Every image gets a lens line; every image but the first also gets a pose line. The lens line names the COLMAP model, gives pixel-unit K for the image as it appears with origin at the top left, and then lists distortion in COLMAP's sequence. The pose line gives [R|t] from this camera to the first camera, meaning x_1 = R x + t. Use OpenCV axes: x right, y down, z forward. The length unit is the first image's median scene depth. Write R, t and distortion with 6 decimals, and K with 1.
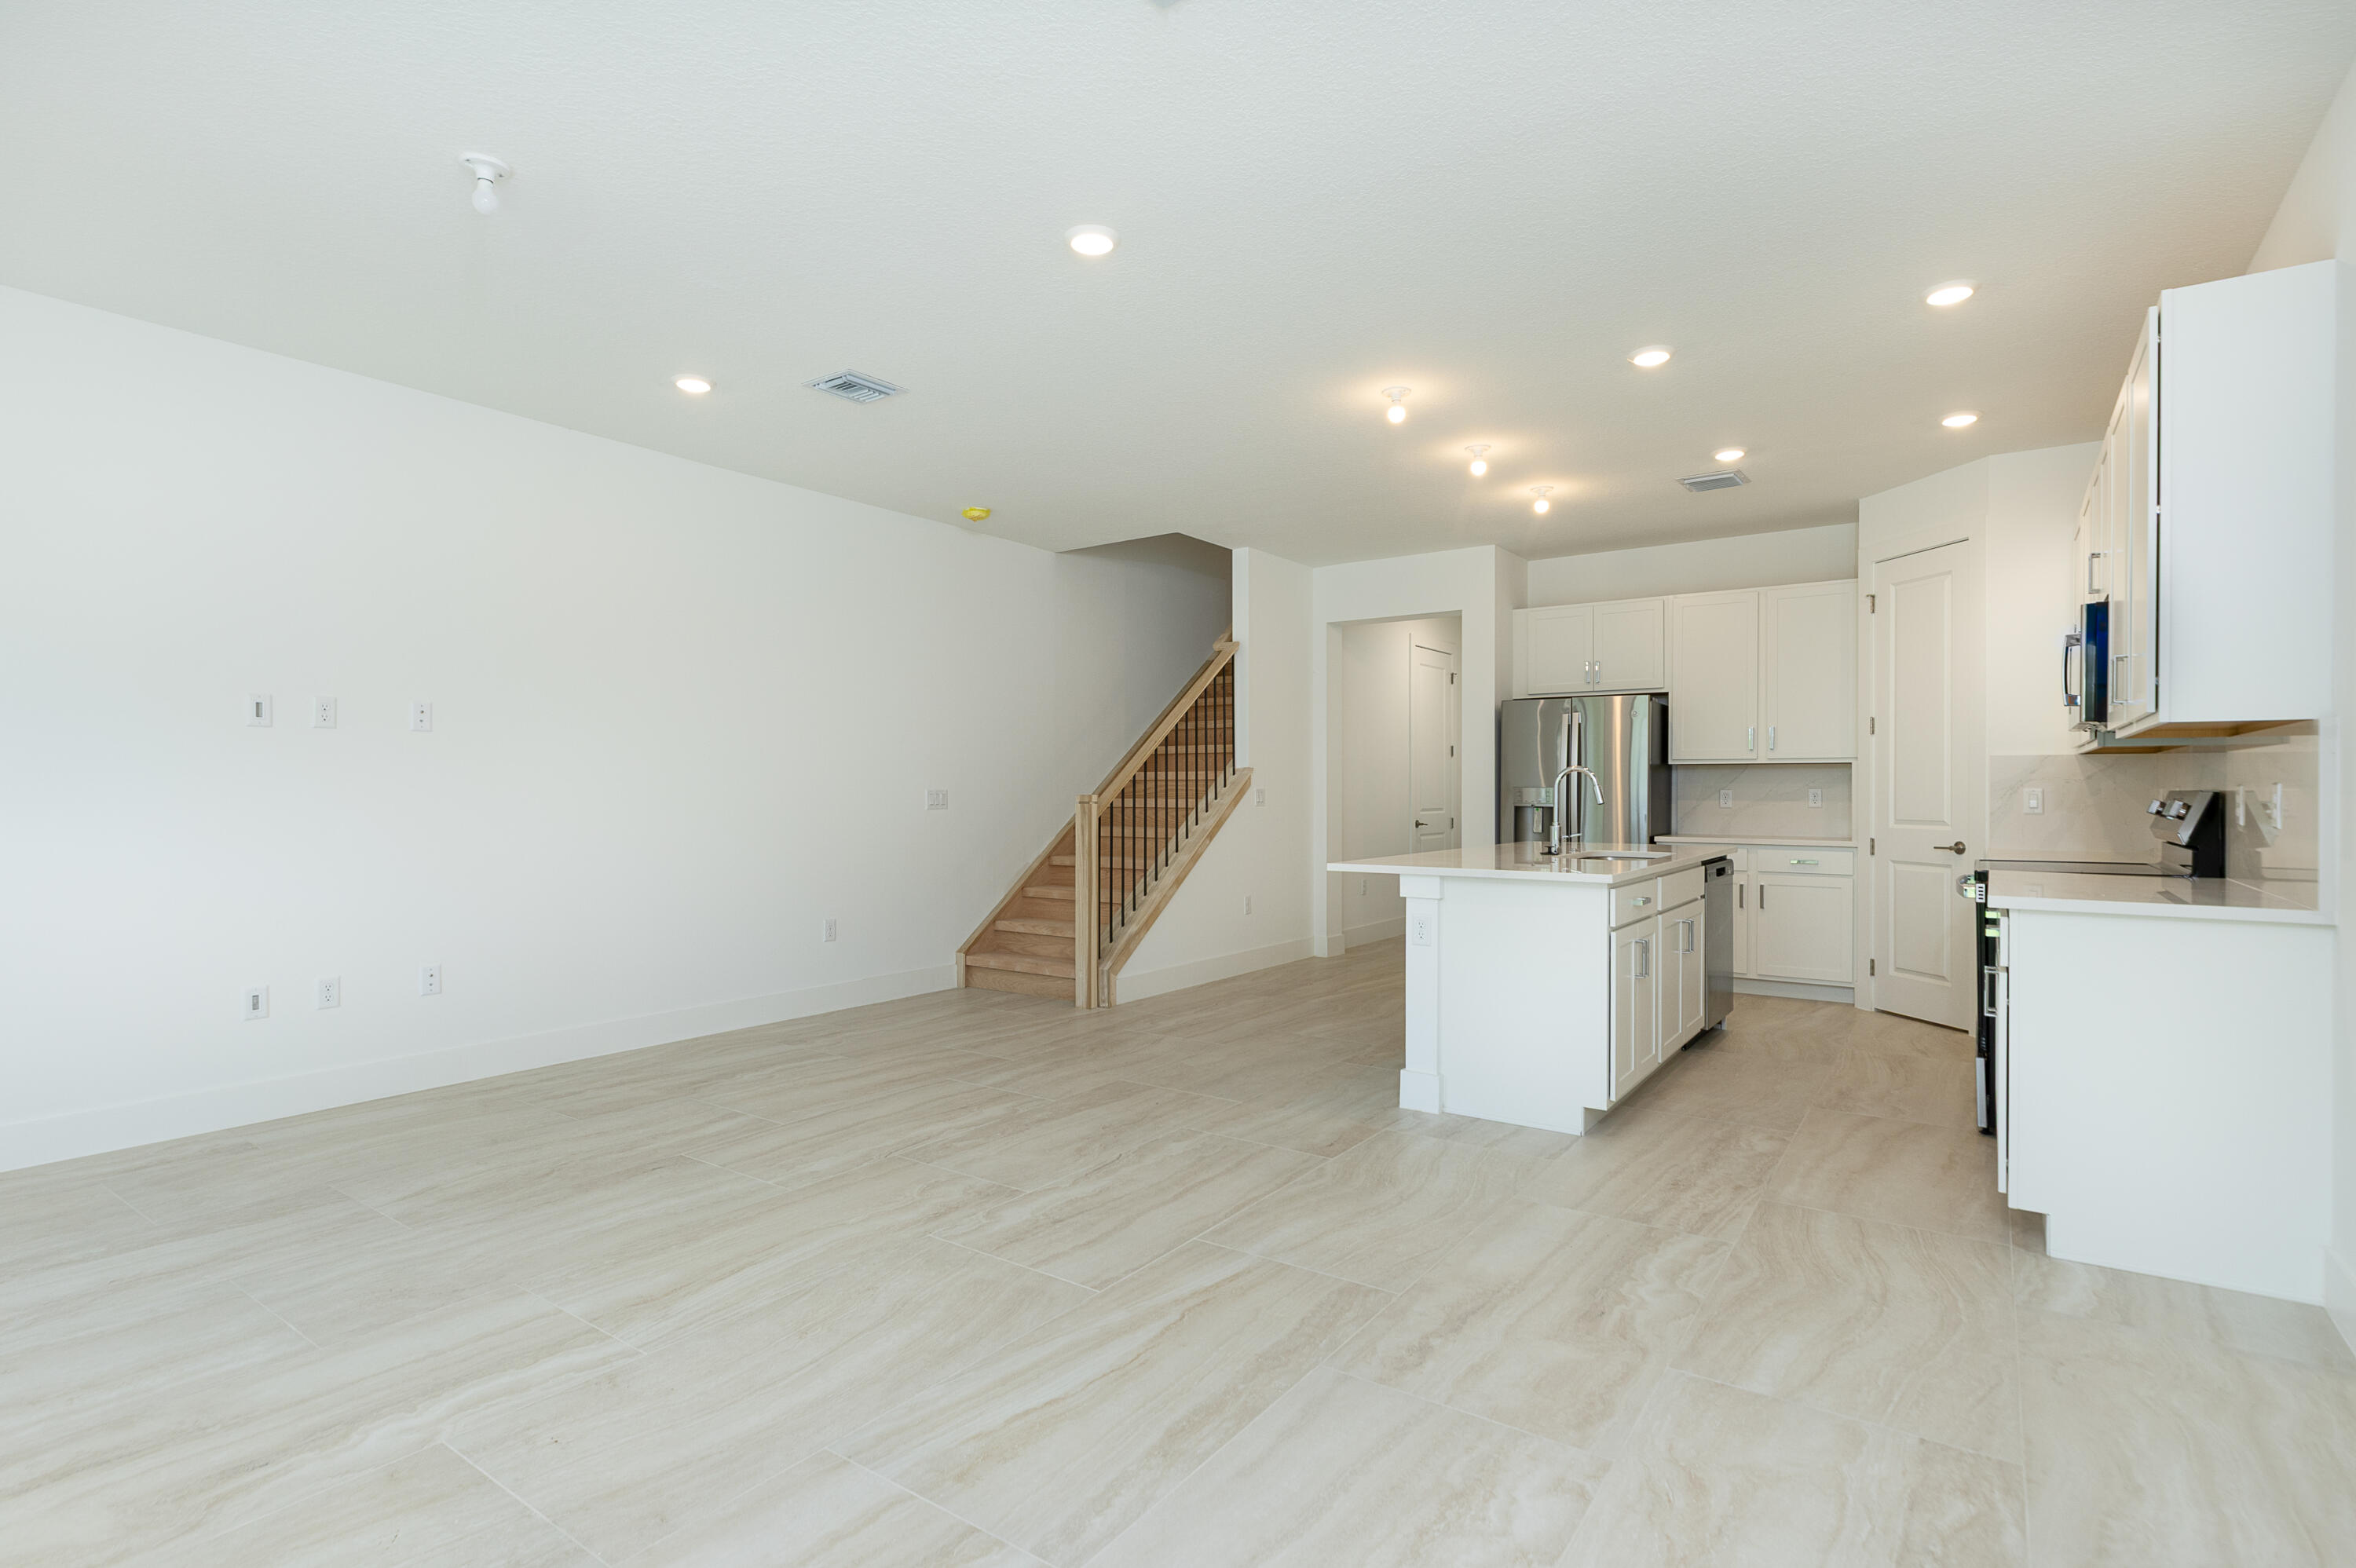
lens RADIAL K [[1116.6, 0, 1178.3], [0, 1116.6, 785.5], [0, 0, 1]] dist [0.002307, 0.000914]
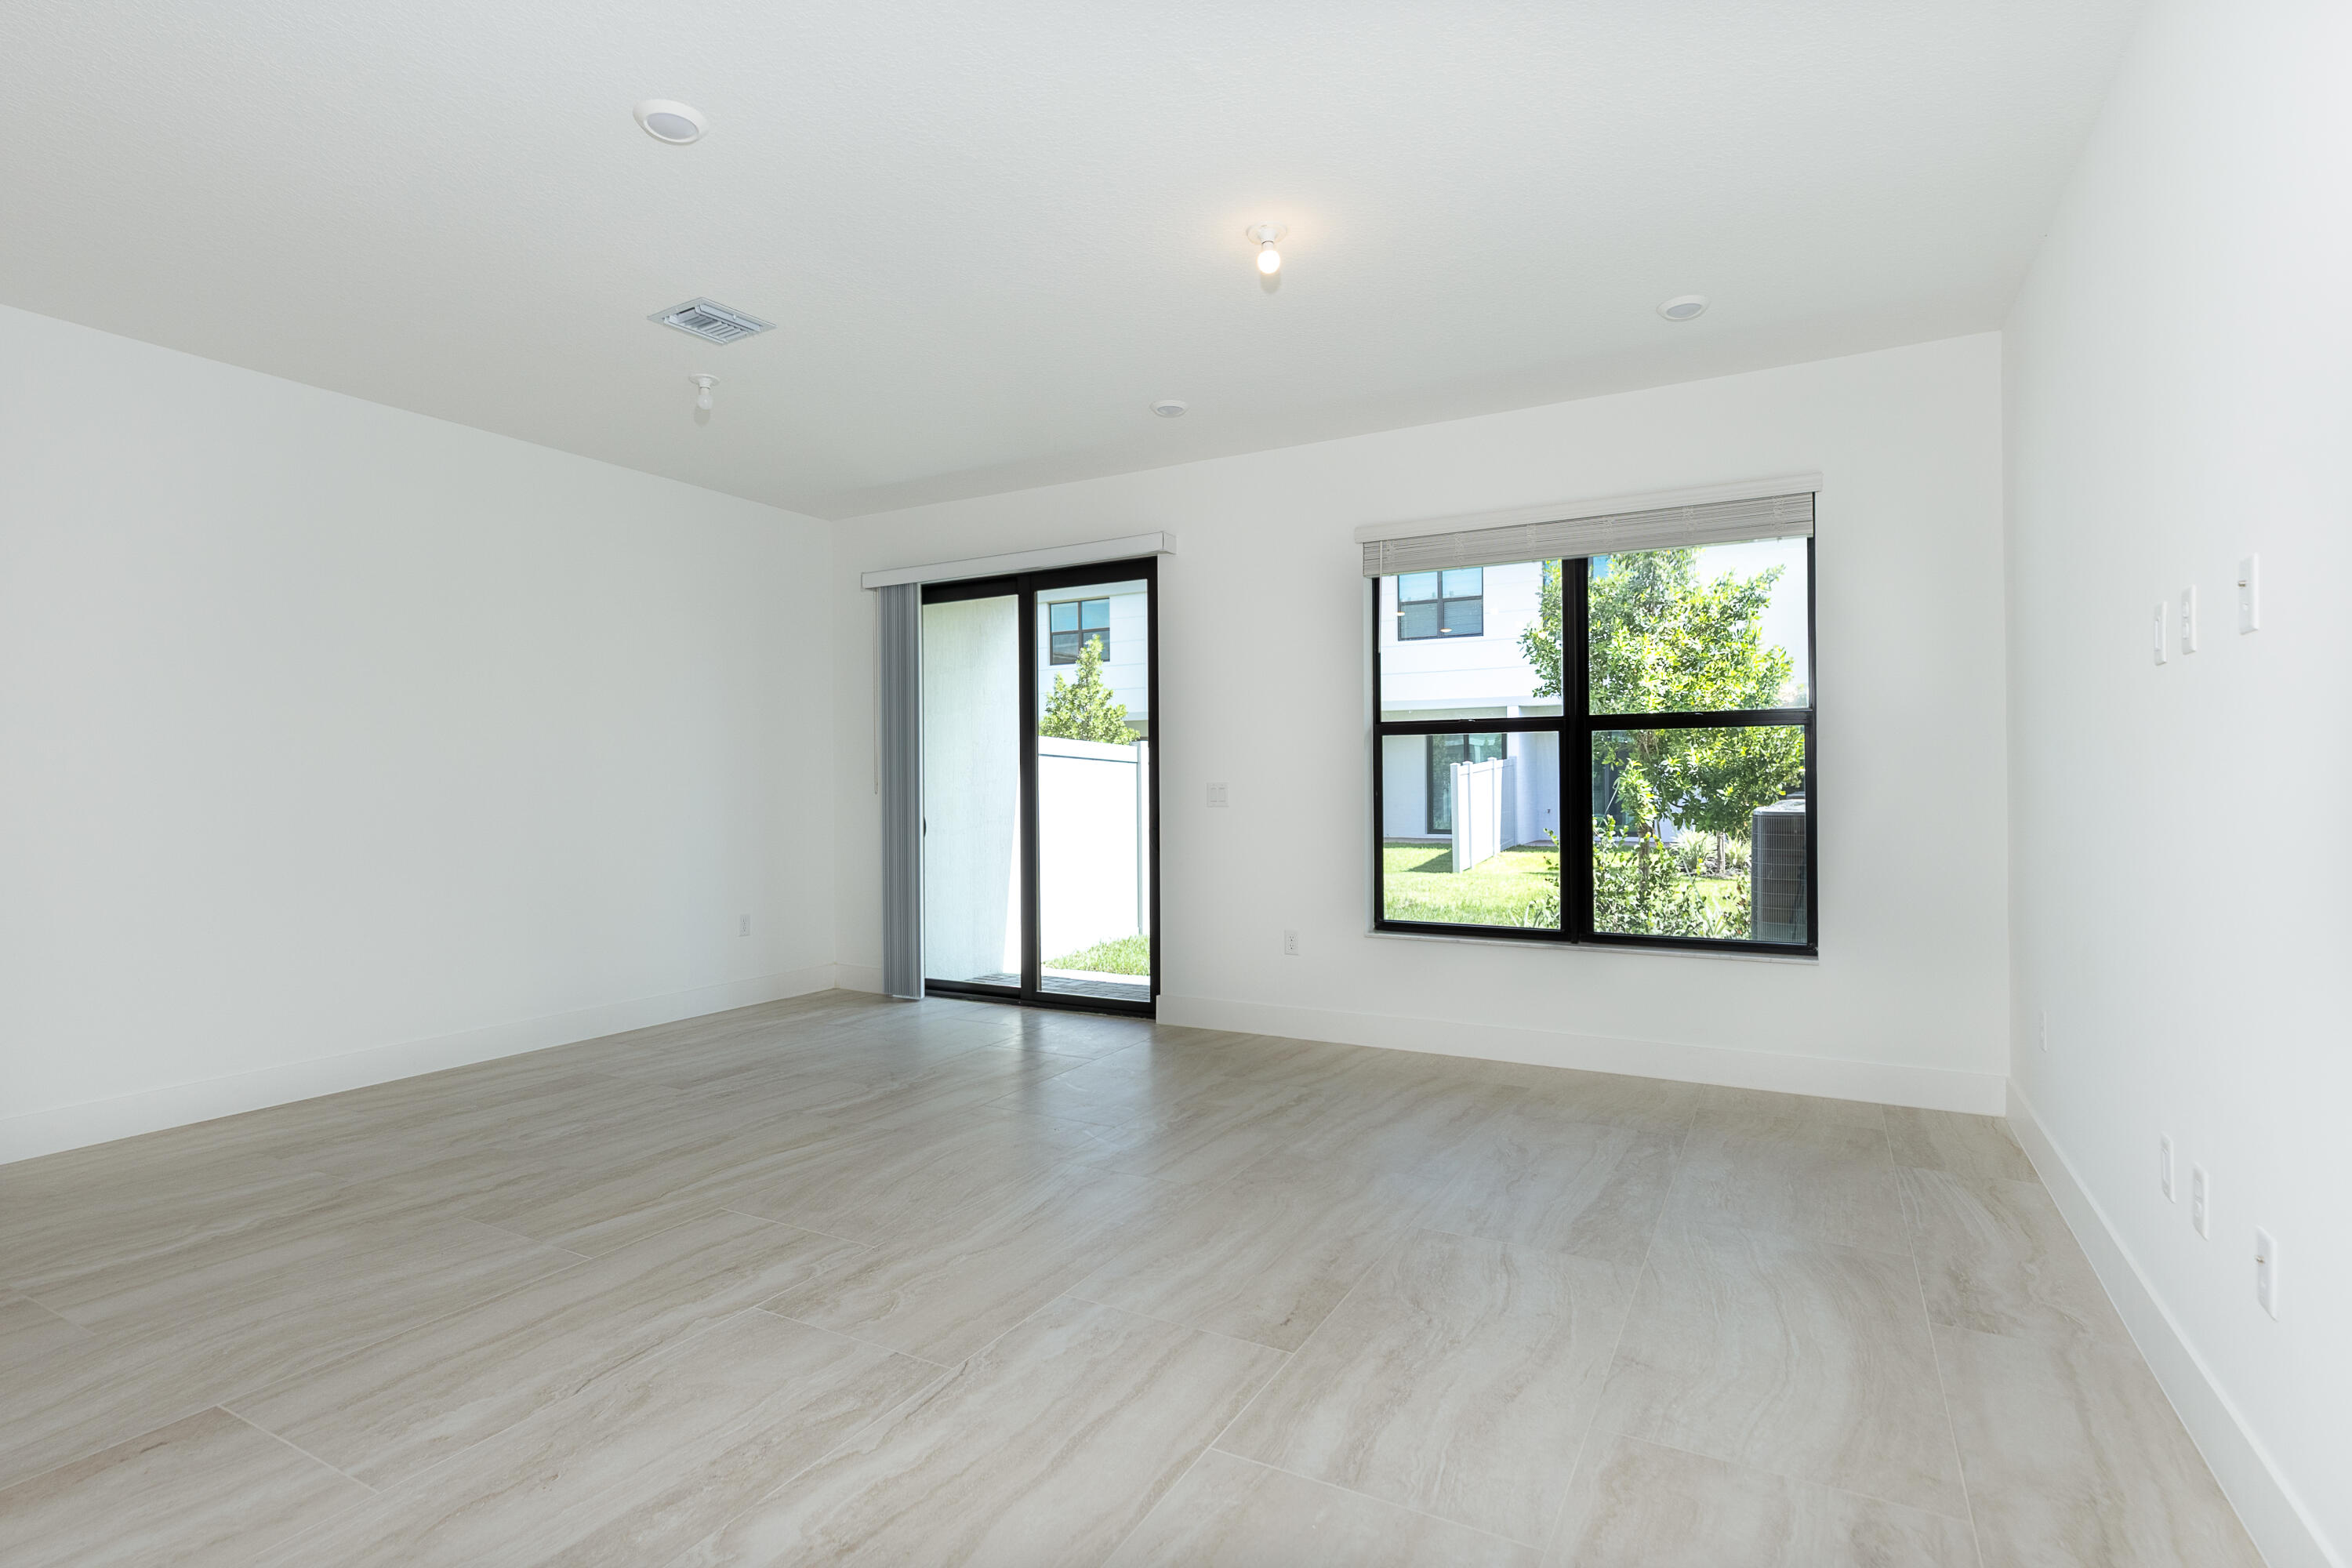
lens RADIAL K [[1114.8, 0, 1181.7], [0, 1114.8, 788.8], [0, 0, 1]] dist [0.002307, 0.000914]
pose [[-0.992790, 0.010343, -0.119422, -0.410934], [0.010352, 0.999946, 0.000547, 0.005601], [0.119421, -0.000694, -0.992843, 2.177949]]
